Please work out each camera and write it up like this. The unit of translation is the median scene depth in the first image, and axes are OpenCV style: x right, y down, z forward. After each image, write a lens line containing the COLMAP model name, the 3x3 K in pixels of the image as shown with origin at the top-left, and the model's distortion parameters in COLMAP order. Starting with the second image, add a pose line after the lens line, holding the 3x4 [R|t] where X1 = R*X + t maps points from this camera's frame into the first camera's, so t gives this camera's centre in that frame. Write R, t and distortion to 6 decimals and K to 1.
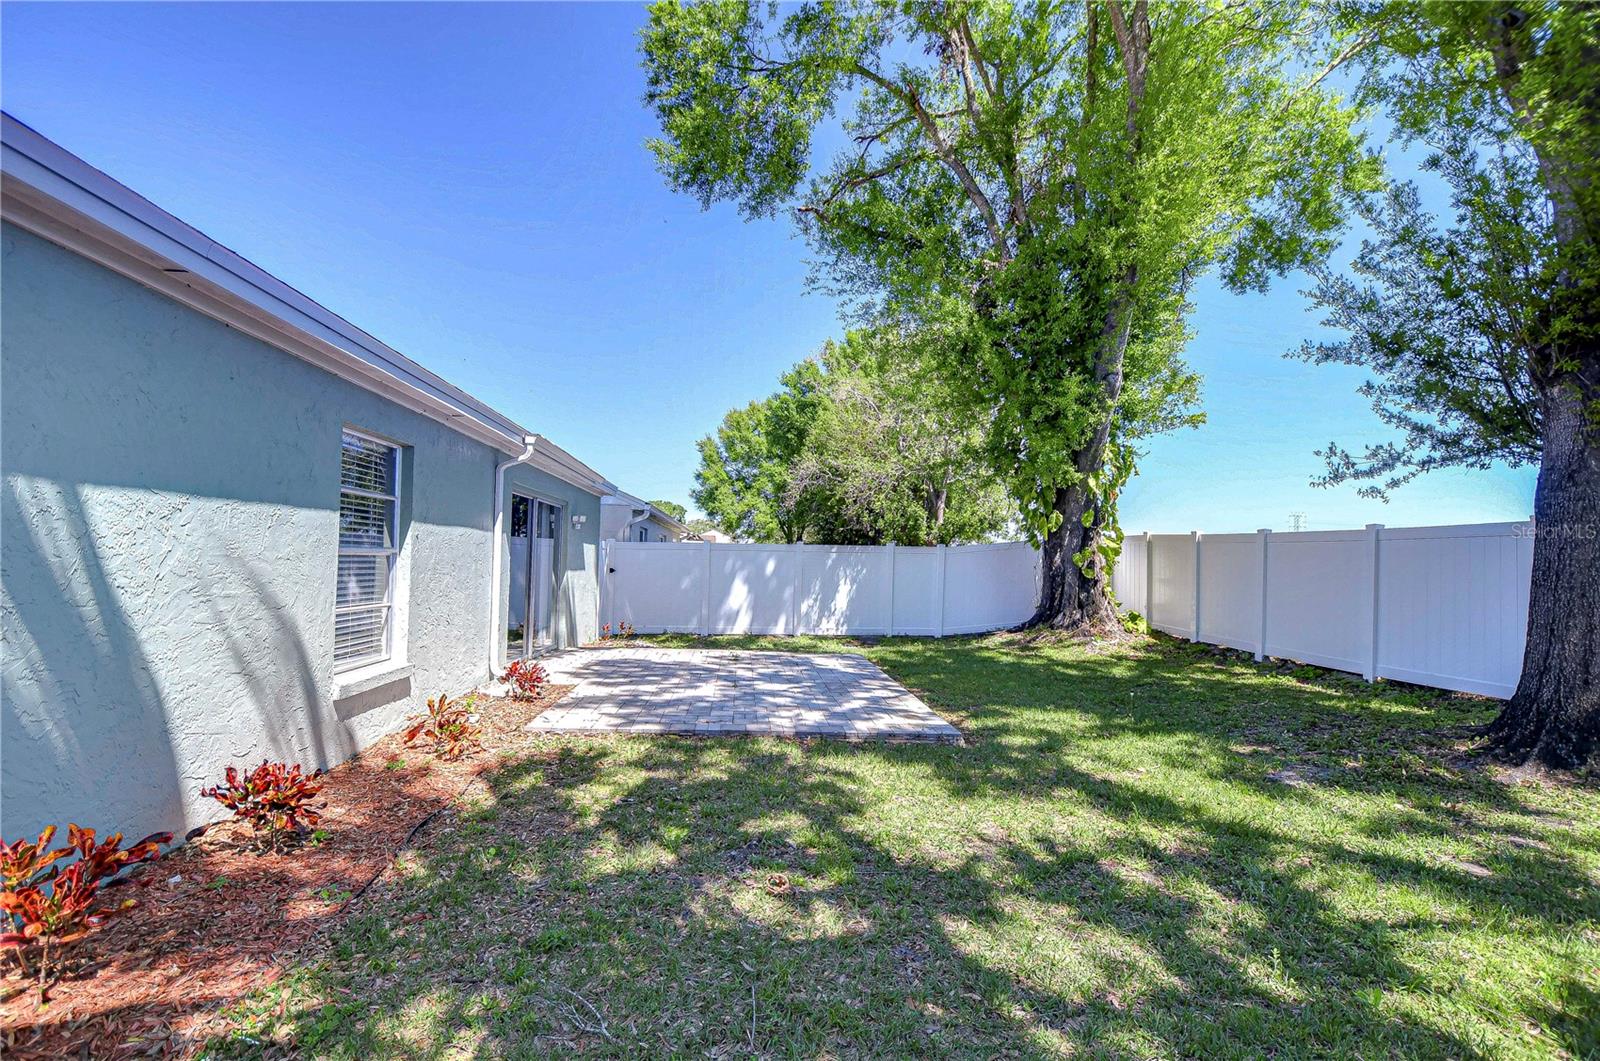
lens RADIAL K [[693.4, 0, 801.1], [0, 693.4, 558.7], [0, 0, 1]] dist [0.005163, -0.003486]
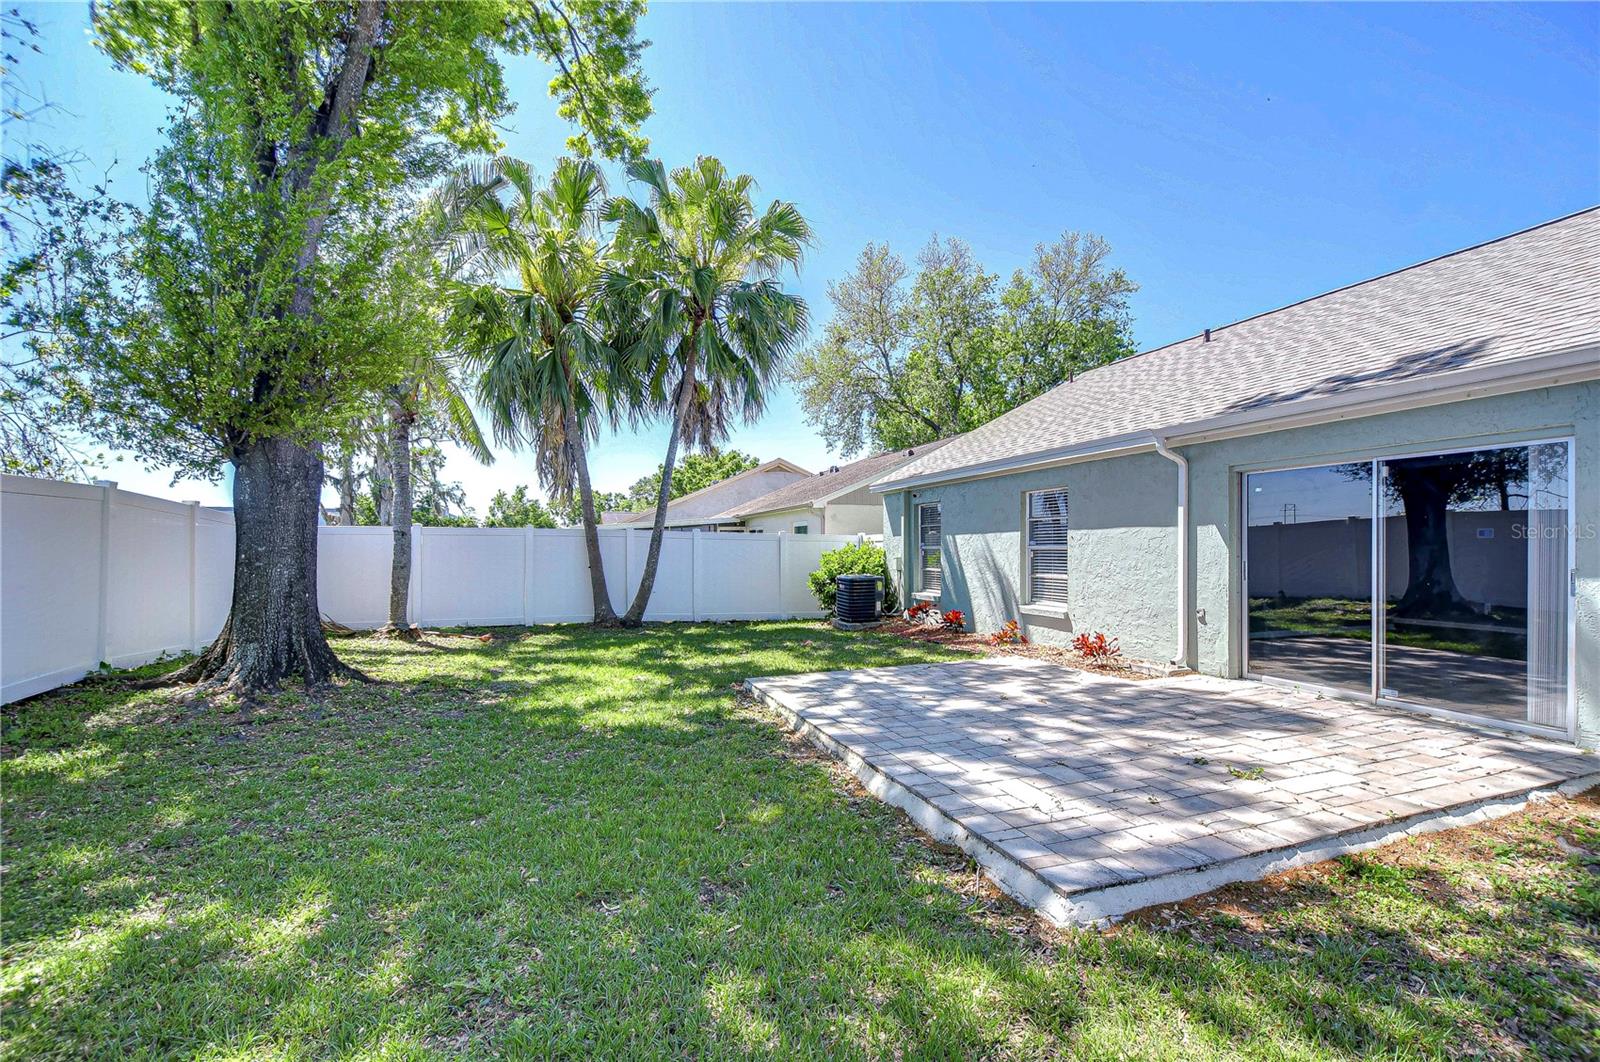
lens RADIAL K [[693.4, 0, 801.1], [0, 693.4, 559.2], [0, 0, 1]] dist [0.005163, -0.003486]
pose [[-0.969178, -0.017894, -0.245712, 0.200726], [-0.018837, 0.999821, 0.001489, 0.012693], [0.245641, 0.006072, -0.969342, 1.025943]]
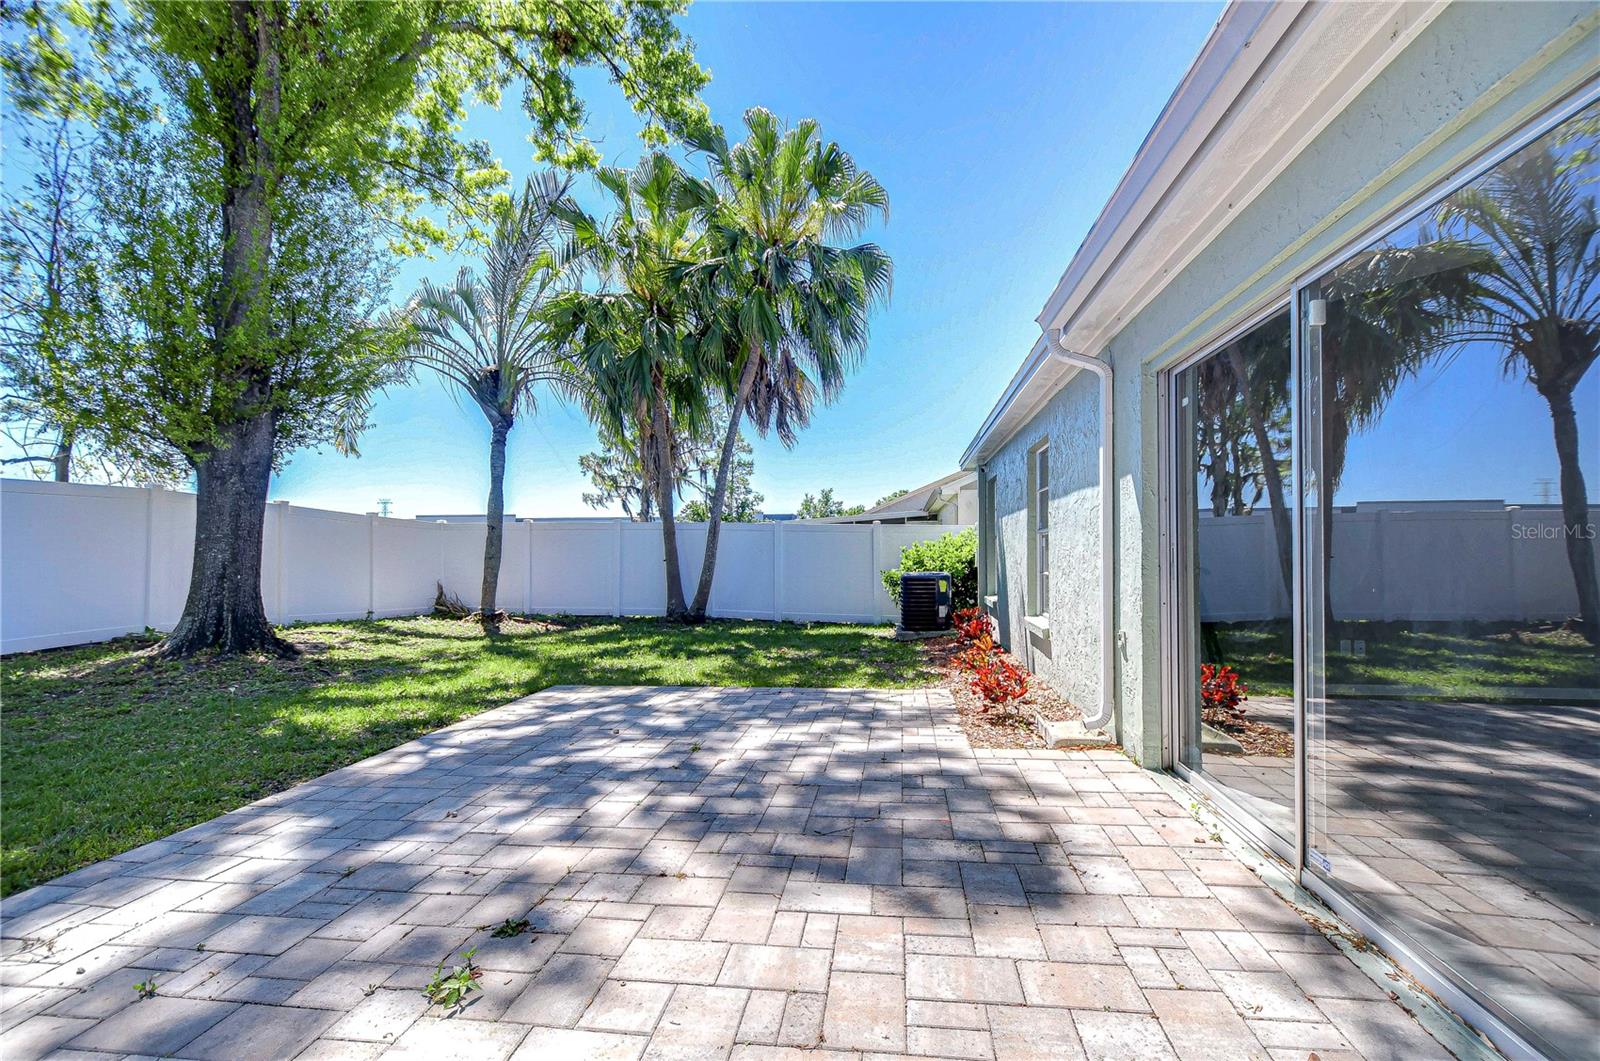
lens RADIAL K [[694.1, 0, 799.8], [0, 694.1, 550.8], [0, 0, 1]] dist [0.004284, 0.000130]
pose [[-0.973980, -0.022222, 0.225541, -0.174117], [-0.023042, 0.999734, -0.001004, 0.014758], [-0.225458, -0.006175, -0.974233, 0.894627]]
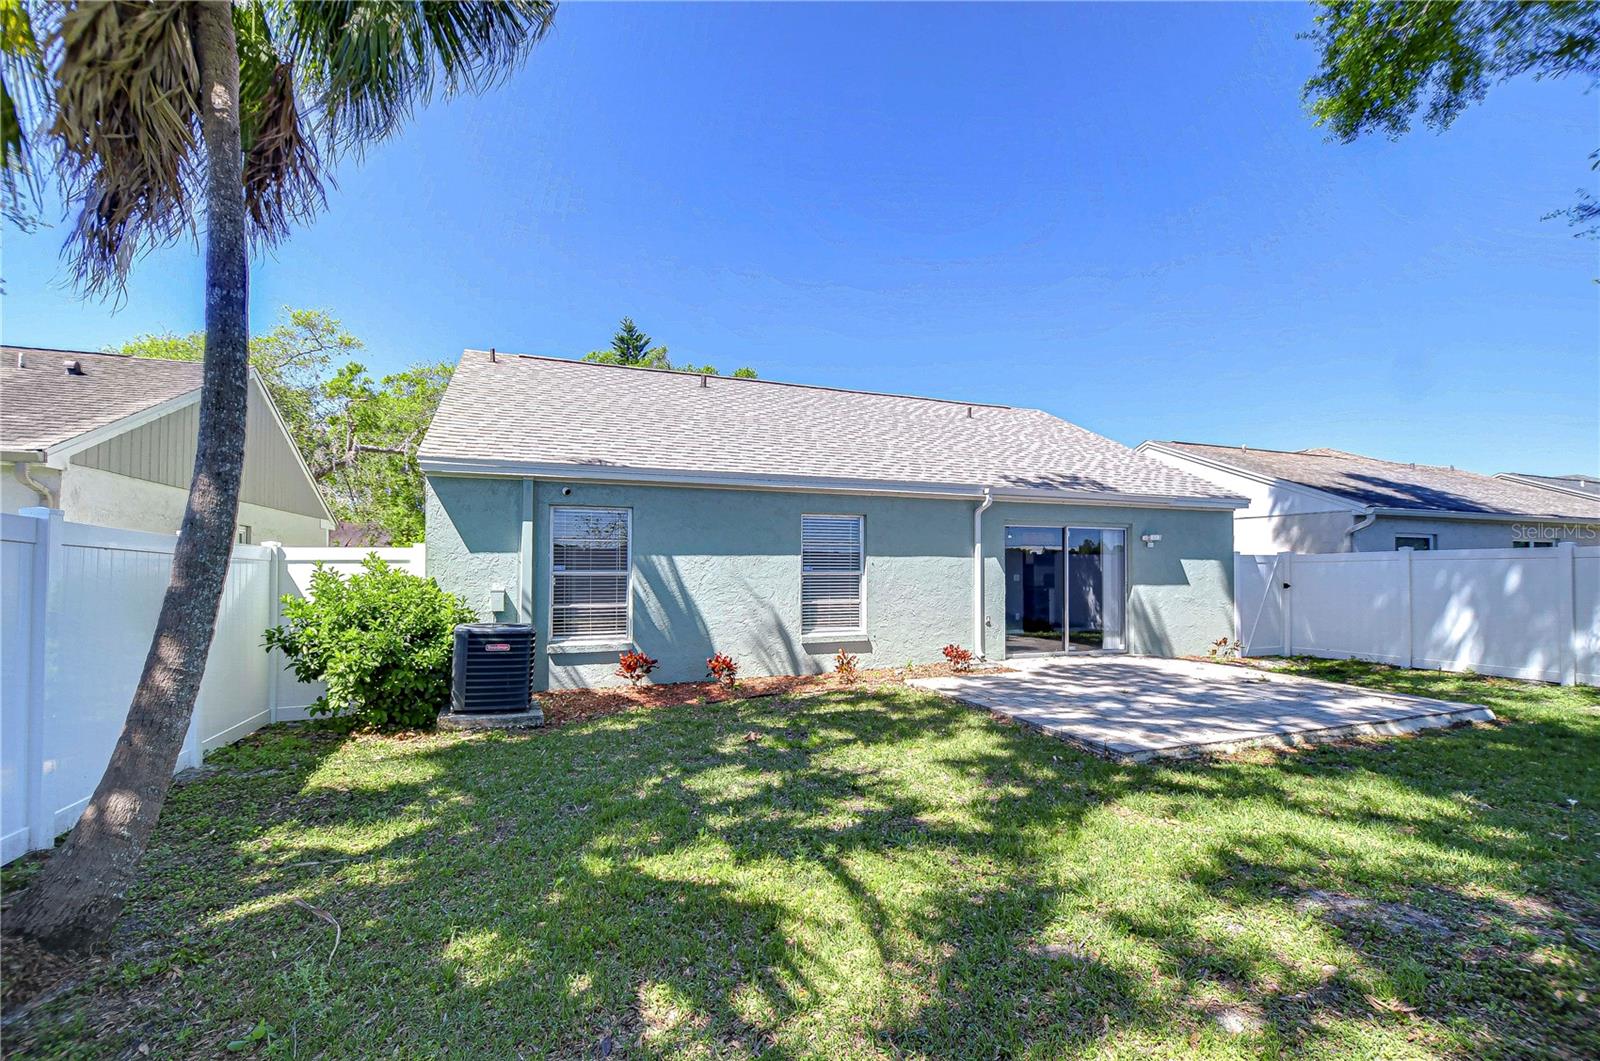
lens RADIAL K [[693.4, 0, 801.1], [0, 693.4, 558.7], [0, 0, 1]] dist [0.005163, -0.003486]
pose [[0.264611, -0.040187, -0.963518, 0.470983], [0.011912, 0.999191, -0.038404, 0.008739], [0.964282, -0.001316, 0.264876, 0.146243]]
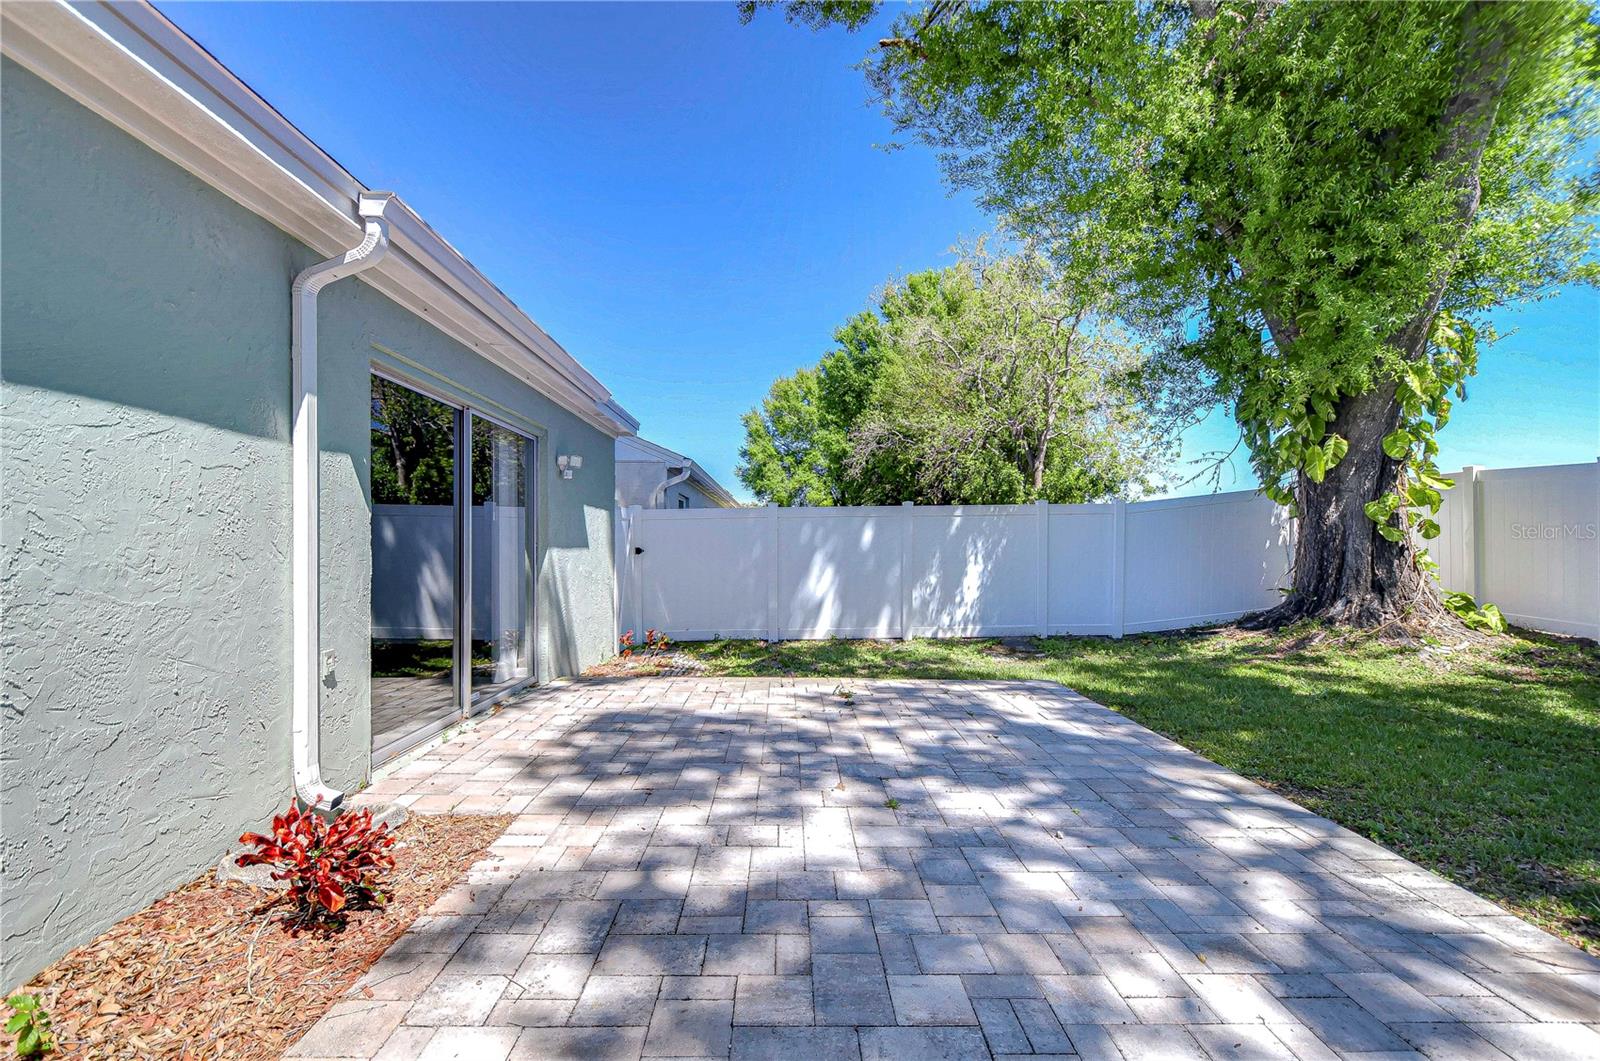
lens RADIAL K [[686.0, 0, 789.9], [0, 686.0, 553.1], [0, 0, 1]] dist [0.000341, -0.000177]
pose [[0.996484, -0.026273, -0.079554, -0.070103], [0.027481, 0.999522, 0.014128, 0.014405], [0.079144, -0.016265, 0.996730, 0.344682]]
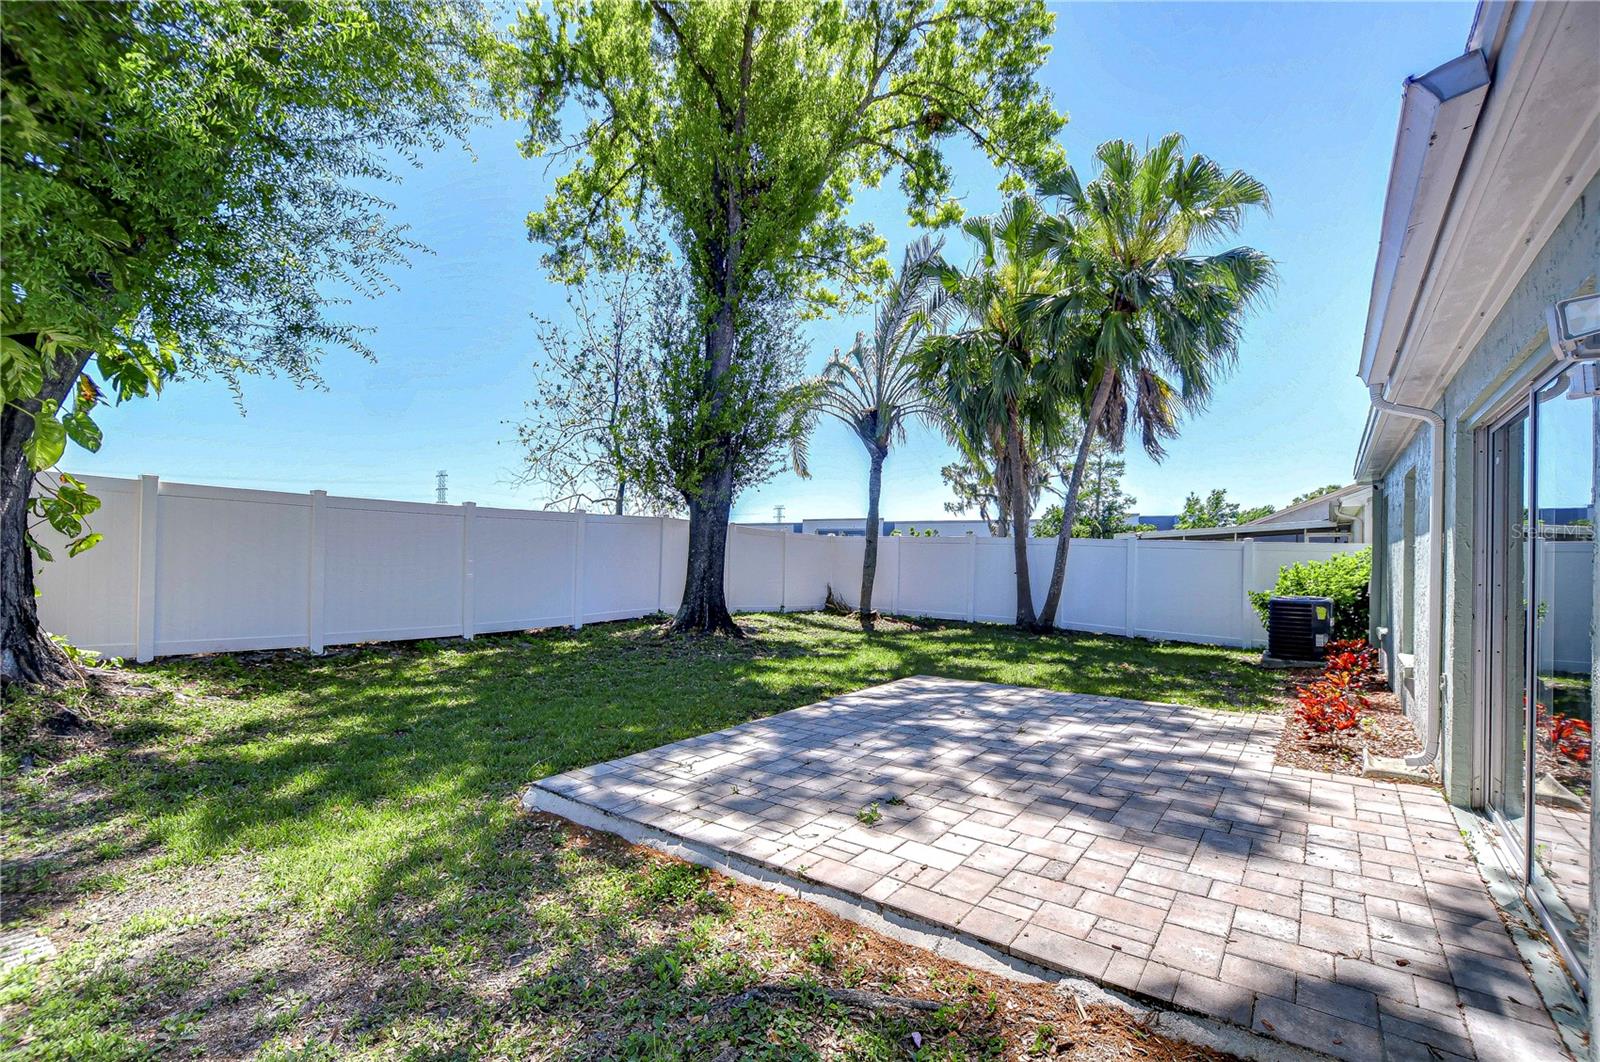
lens RADIAL K [[693.4, 0, 801.1], [0, 693.4, 559.2], [0, 0, 1]] dist [0.005163, -0.003486]
pose [[-0.739085, -0.042911, 0.672244, -0.242364], [-0.037375, 0.999044, 0.022681, -0.001982], [-0.672574, -0.008362, -0.739982, 0.995213]]
